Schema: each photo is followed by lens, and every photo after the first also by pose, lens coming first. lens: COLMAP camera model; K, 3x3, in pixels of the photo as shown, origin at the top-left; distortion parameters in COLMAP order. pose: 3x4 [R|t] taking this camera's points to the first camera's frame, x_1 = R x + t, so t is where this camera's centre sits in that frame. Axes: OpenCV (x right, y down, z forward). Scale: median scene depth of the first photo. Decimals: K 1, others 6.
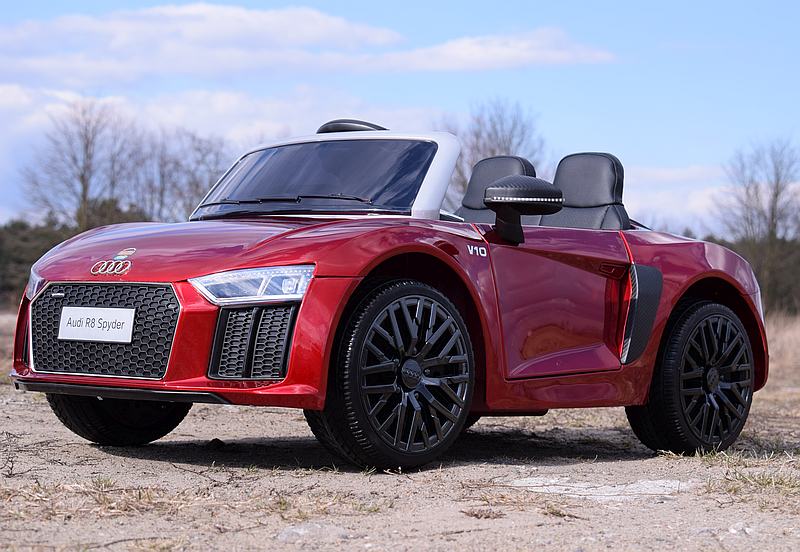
lens RADIAL K [[1905.0, 0, 391.9], [0, 1905.0, 271.6], [0, 0, 1]] dist [0.115194, 0.000000]
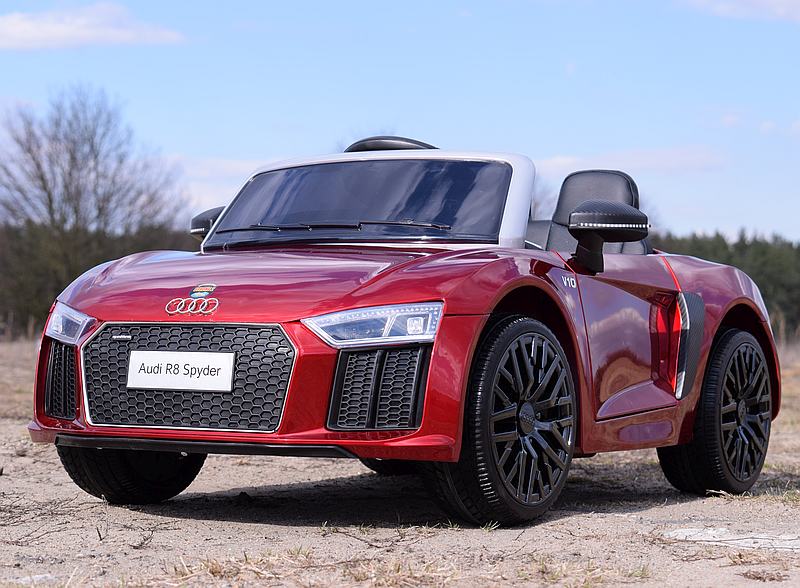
lens RADIAL K [[2097.3, 0, 401.6], [0, 2097.3, 287.2], [0, 0, 1]] dist [0.072886, 0.000000]
pose [[0.977051, -0.010115, 0.212766, -0.246764], [0.008811, 0.999936, 0.007076, -0.016135], [-0.212824, -0.005039, 0.977078, 0.025497]]
